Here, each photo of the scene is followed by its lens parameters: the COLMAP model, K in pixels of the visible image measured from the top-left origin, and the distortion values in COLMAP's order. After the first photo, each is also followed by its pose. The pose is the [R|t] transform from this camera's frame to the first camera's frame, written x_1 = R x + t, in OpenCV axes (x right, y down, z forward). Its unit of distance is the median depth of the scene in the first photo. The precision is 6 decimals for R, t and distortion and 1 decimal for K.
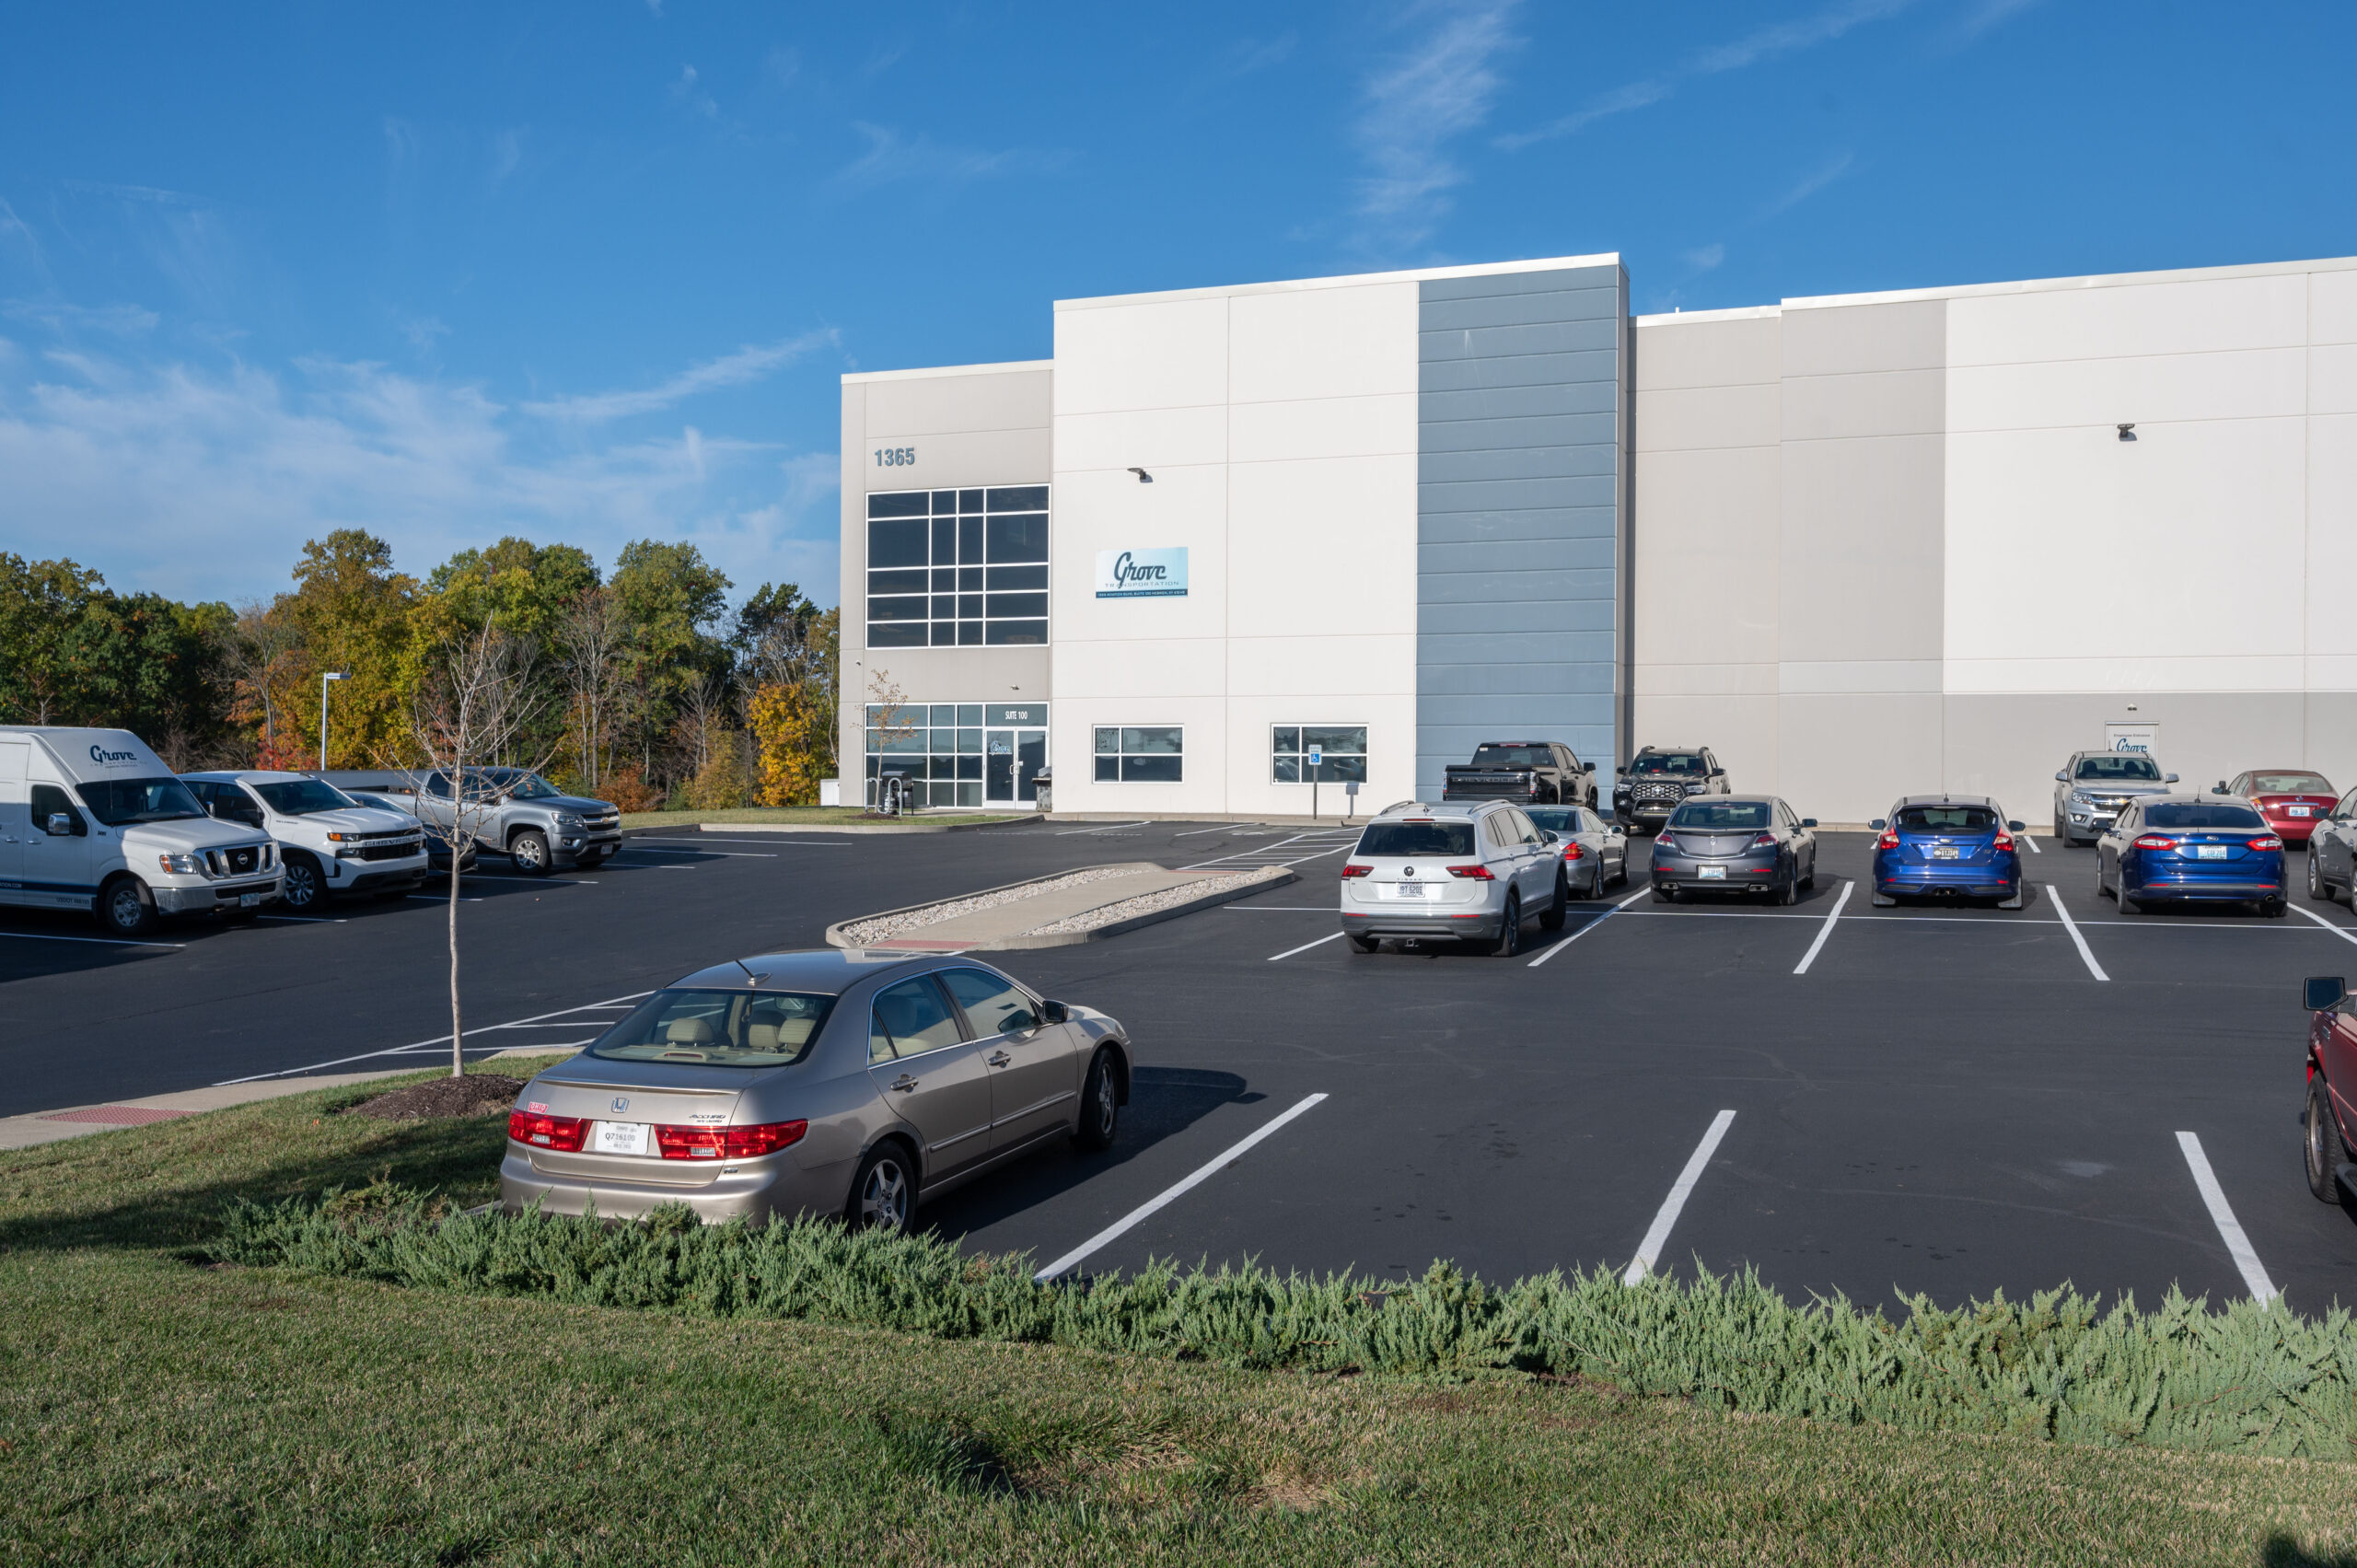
lens RADIAL K [[2026.8, 0, 1178.5], [0, 2026.8, 784.0], [0, 0, 1]] dist [-0.004763, 0.000300]
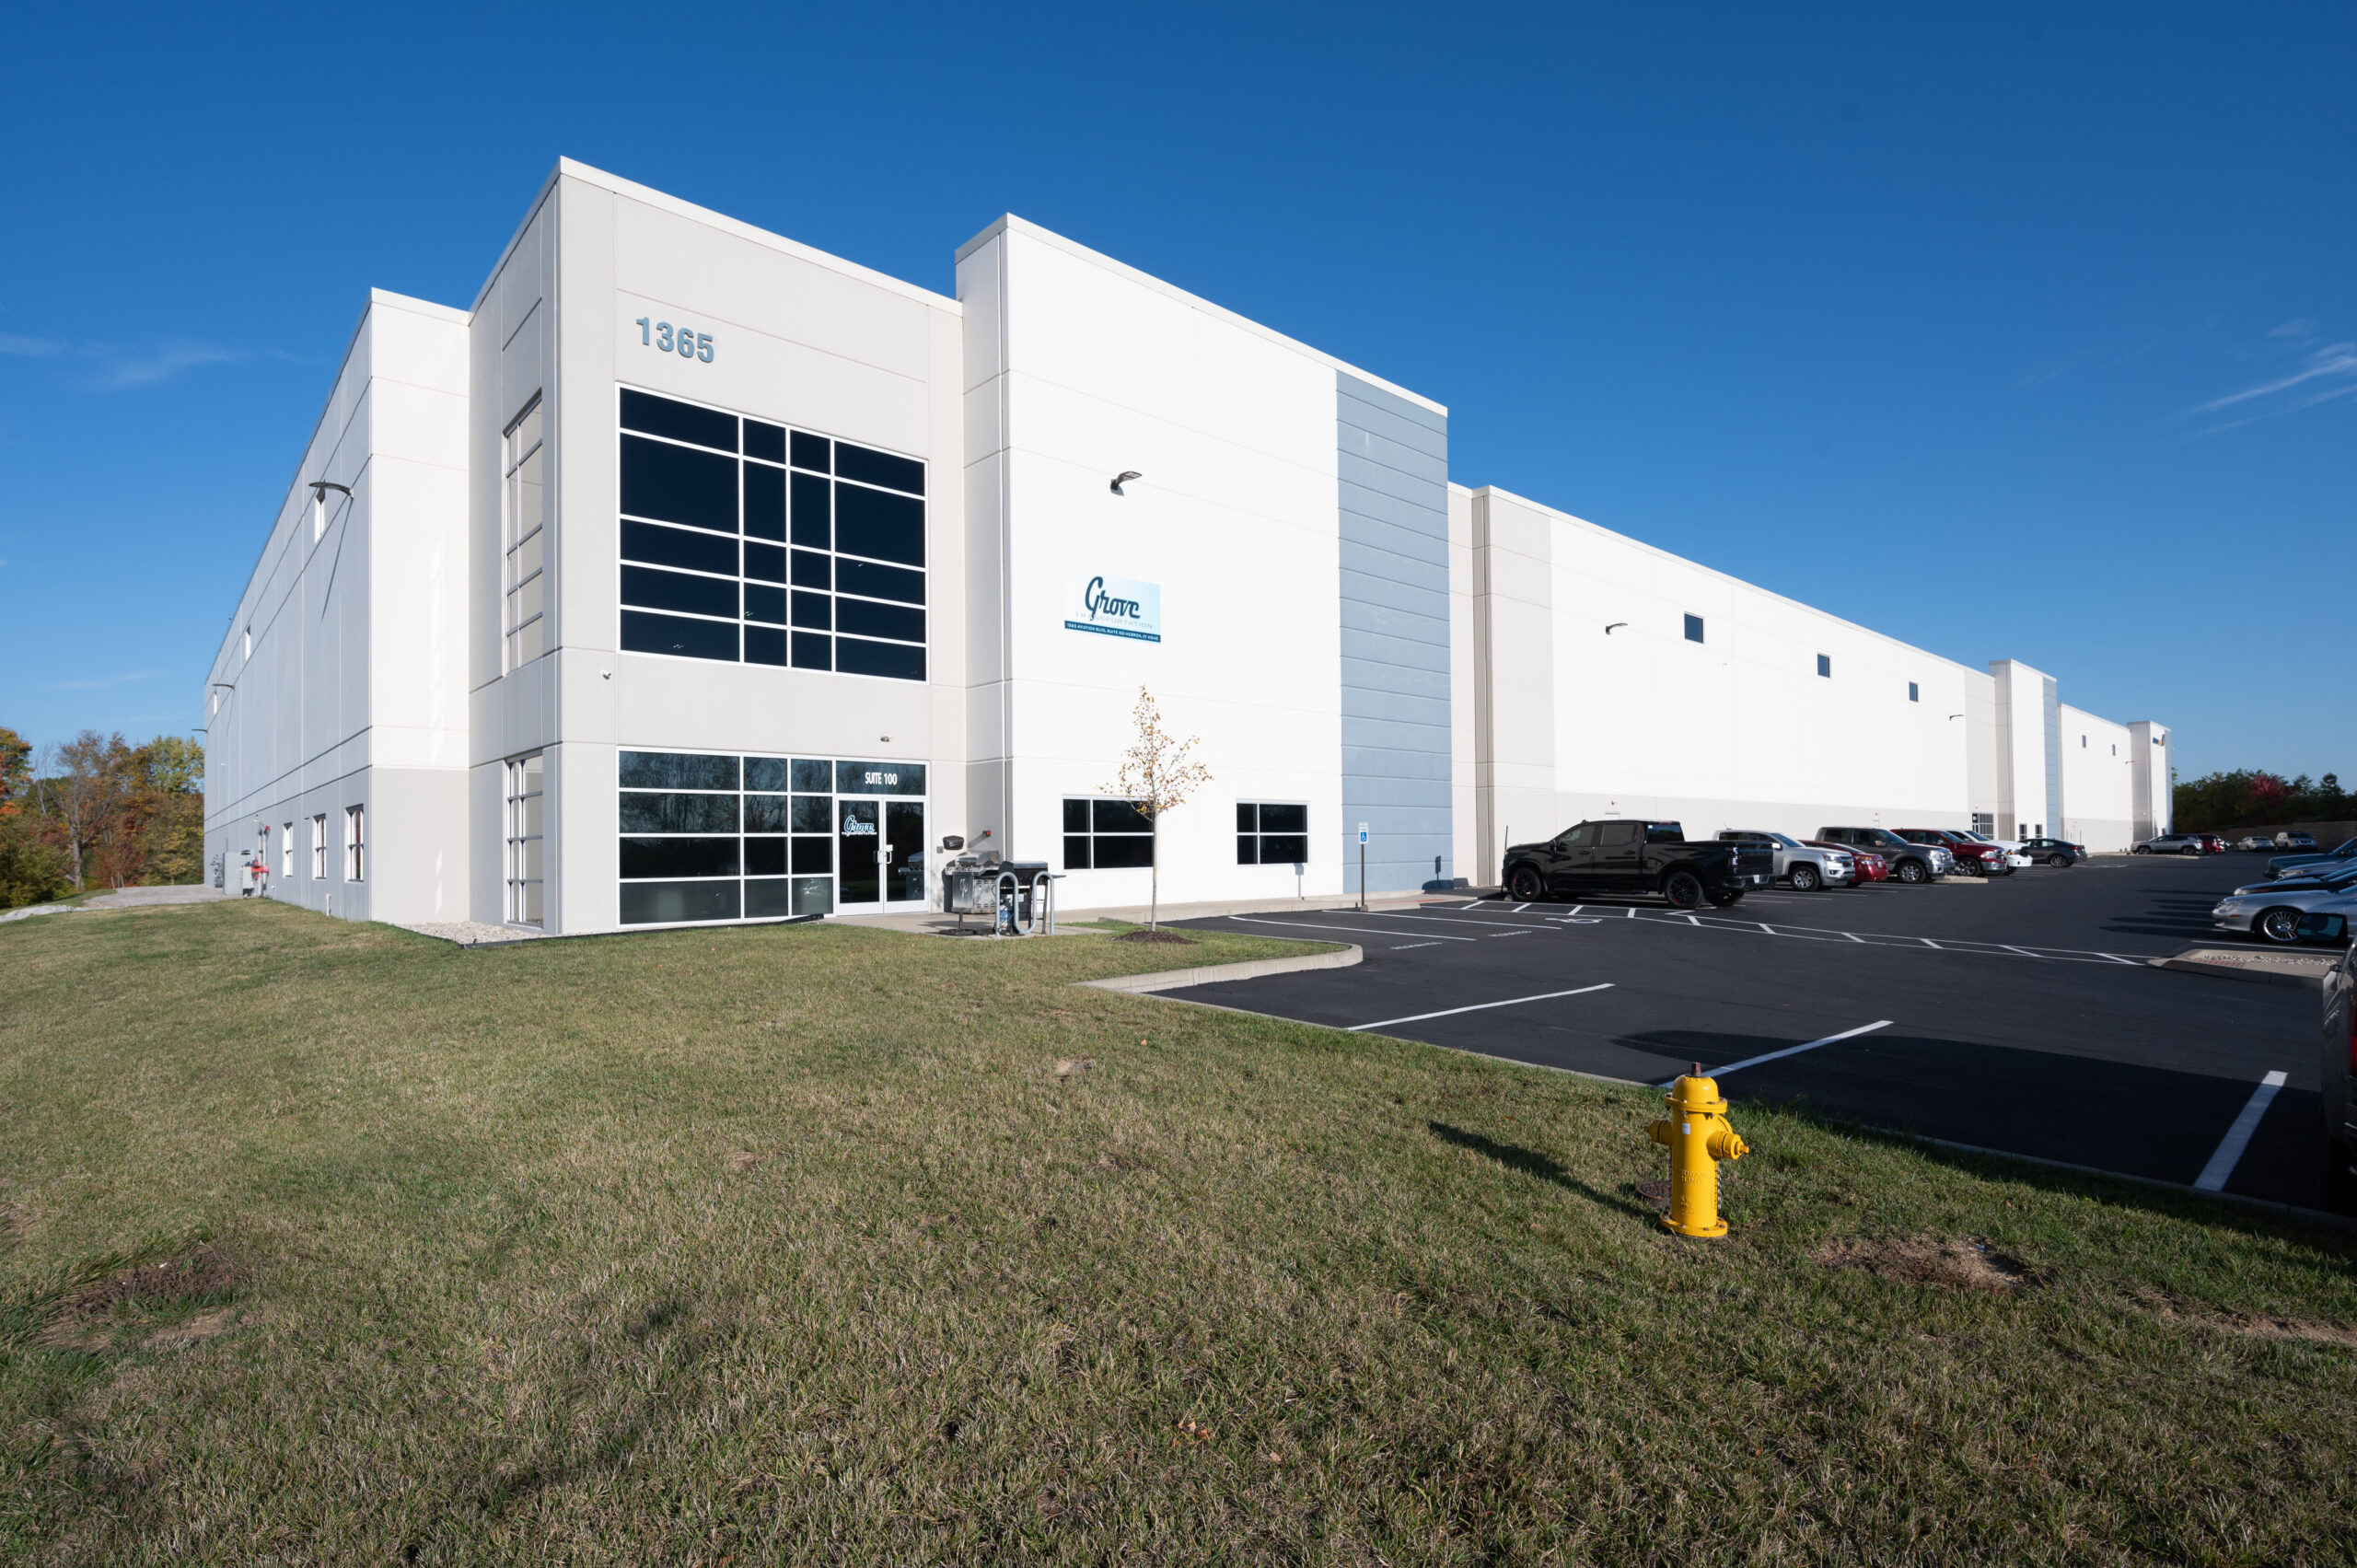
lens RADIAL K [[1131.1, 0, 1177.6], [0, 1131.1, 822.8], [0, 0, 1]] dist [0.003778, 0.000462]
pose [[0.444510, 0.008716, 0.895731, -0.380053], [0.018179, 0.999659, -0.018748, -0.009680], [-0.895589, 0.024618, 0.444200, 0.735195]]
